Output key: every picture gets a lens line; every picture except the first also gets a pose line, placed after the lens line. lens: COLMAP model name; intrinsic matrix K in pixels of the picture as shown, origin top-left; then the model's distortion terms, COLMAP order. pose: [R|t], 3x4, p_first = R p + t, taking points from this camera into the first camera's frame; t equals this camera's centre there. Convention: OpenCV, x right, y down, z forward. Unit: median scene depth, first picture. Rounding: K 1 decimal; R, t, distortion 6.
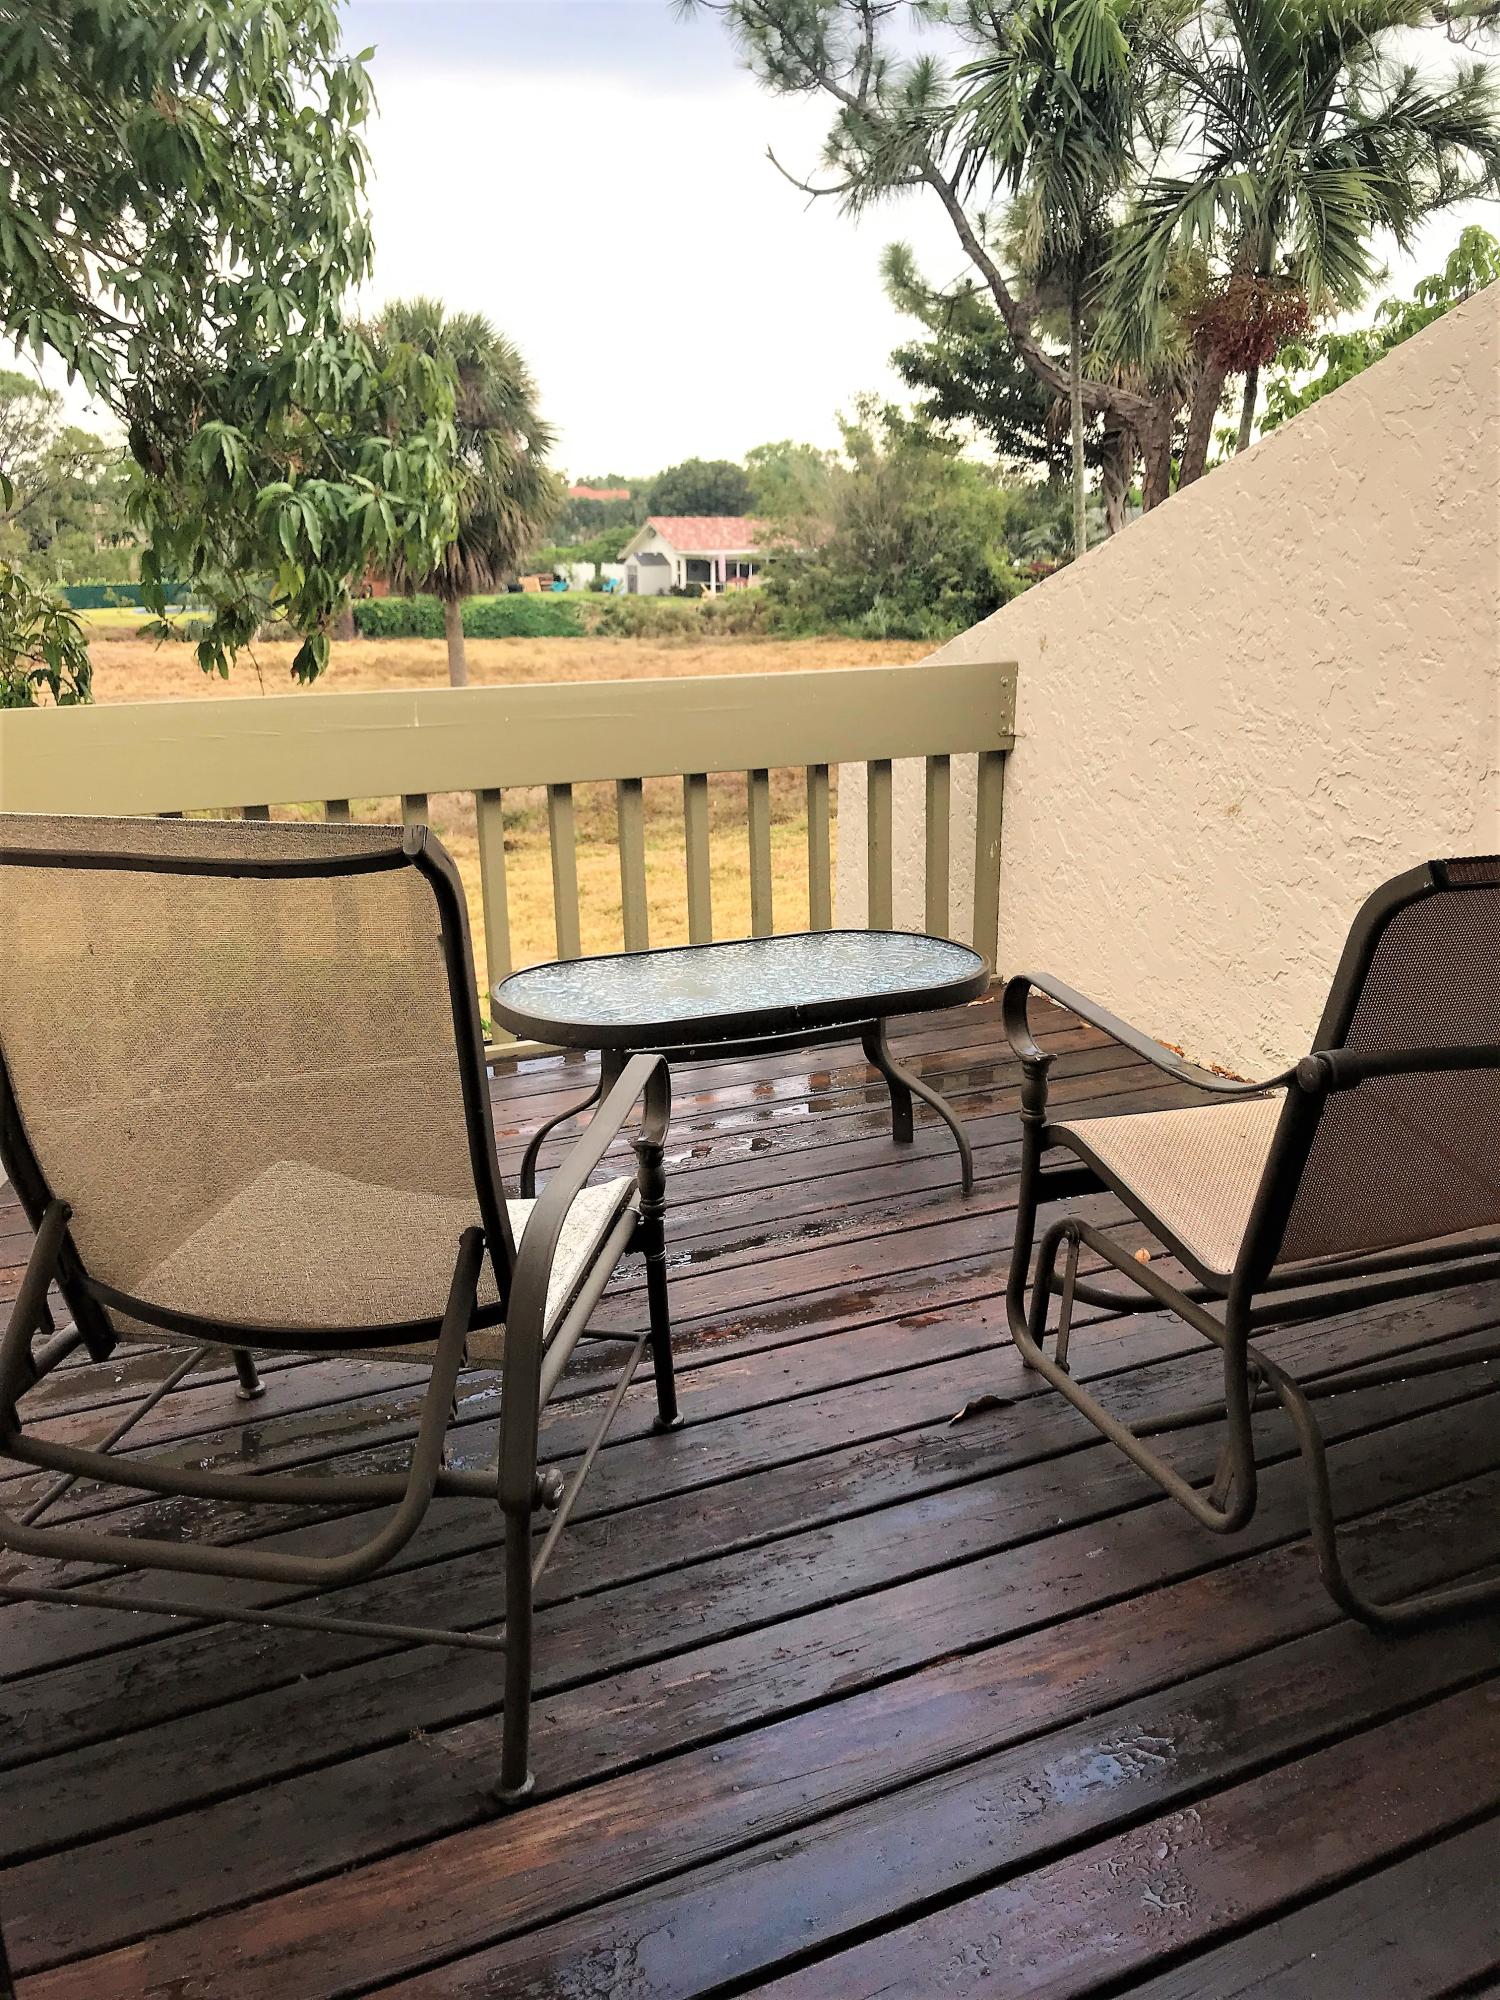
lens RADIAL K [[1661.2, 0, 767.3], [0, 1661.2, 993.3], [0, 0, 1]] dist [0.012915, -0.012983]
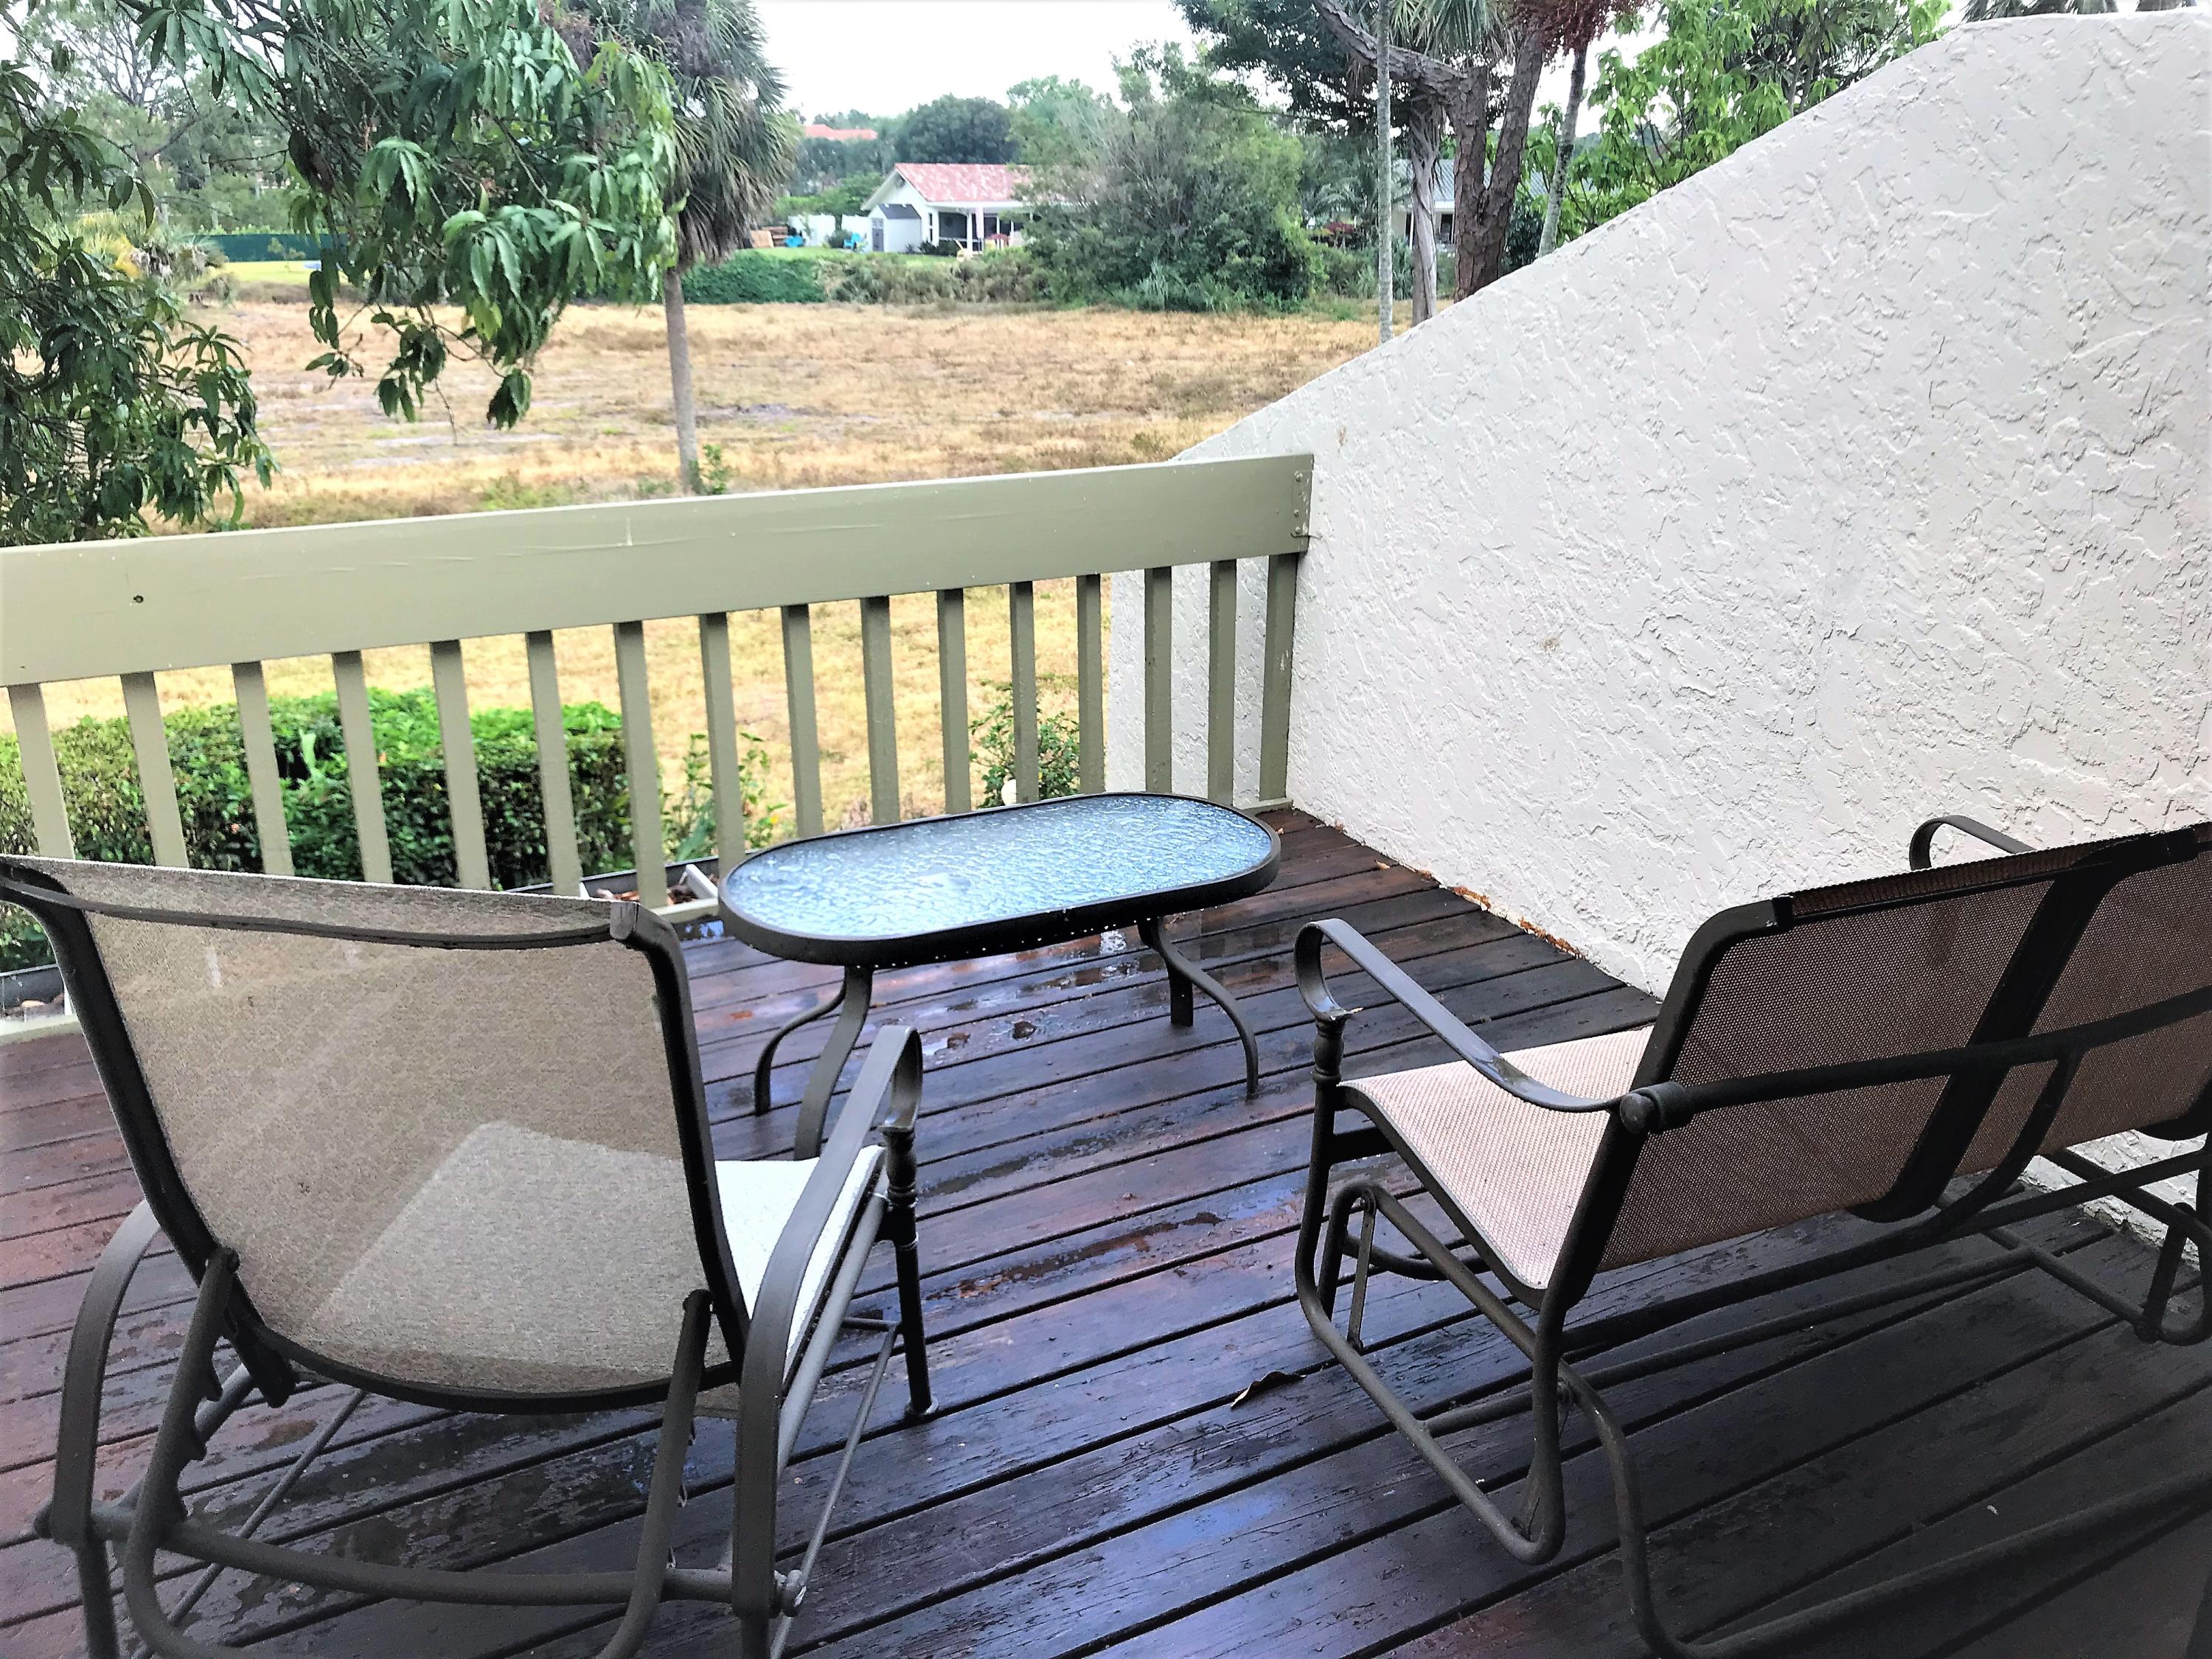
lens RADIAL K [[1837.3, 0, 1102.7], [0, 1837.3, 836.1], [0, 0, 1]] dist [0.012915, -0.012983]
pose [[0.999223, 0.001535, 0.039372, -0.000360], [-0.004309, 0.997505, 0.070471, -0.048230], [-0.039165, -0.070586, 0.996737, 0.008215]]
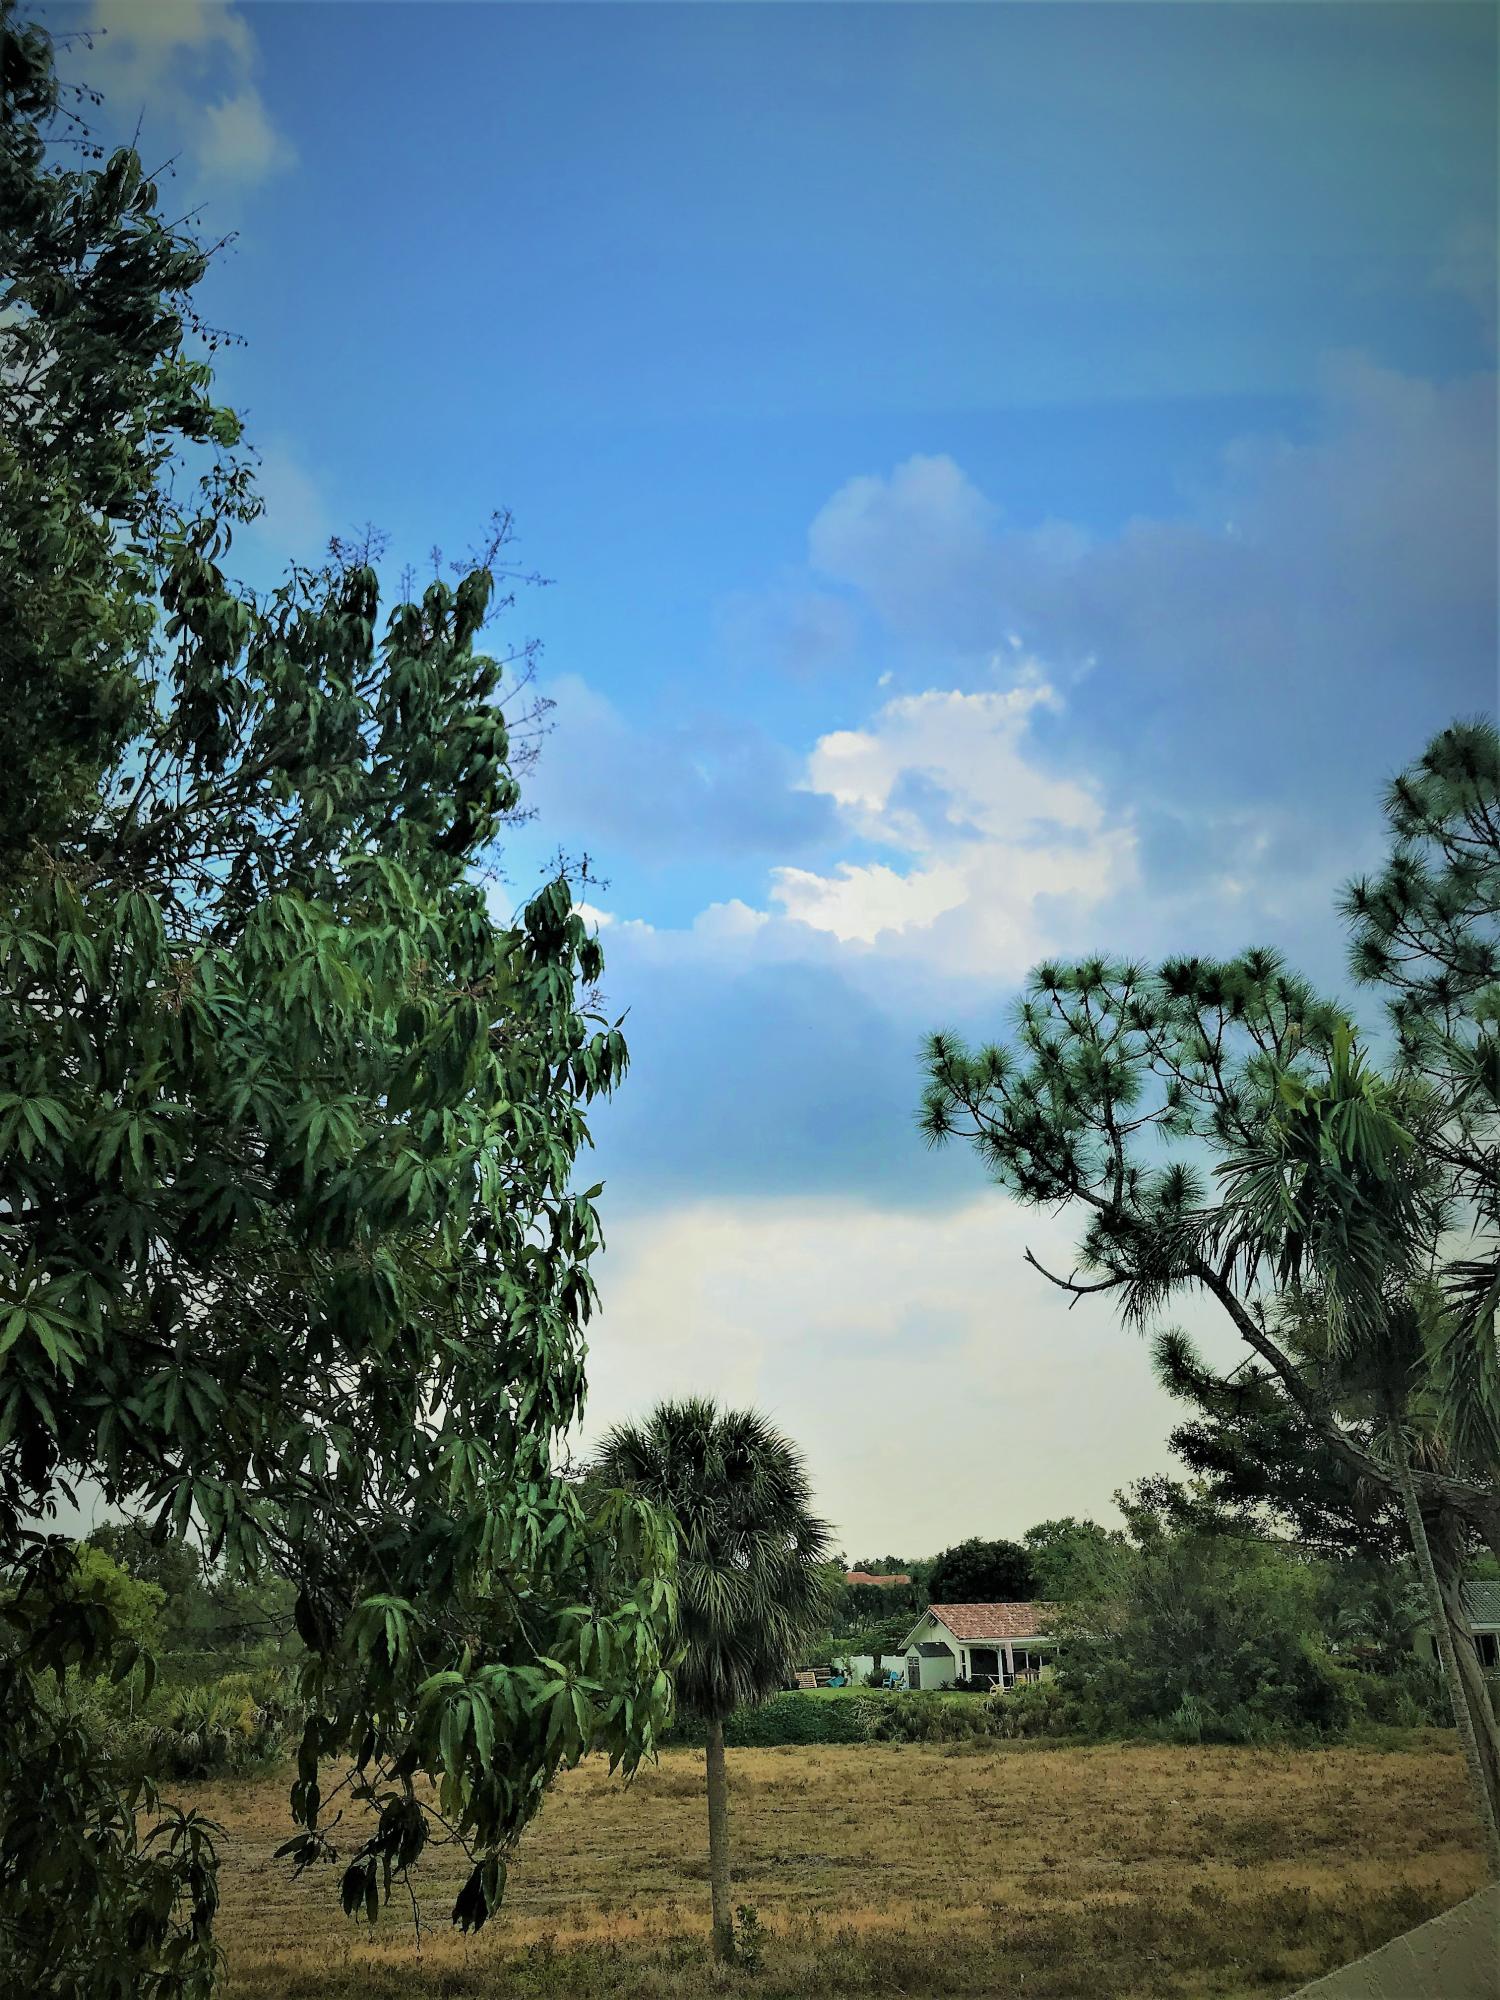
lens RADIAL K [[1661.2, 0, 732.9], [0, 1661.2, 940.6], [0, 0, 1]] dist [0.012915, -0.012983]
pose [[0.984156, -0.083278, -0.156532, -0.003940], [-0.029879, 0.792312, -0.609384, -0.096926], [0.174770, 0.604405, 0.777271, 0.181901]]
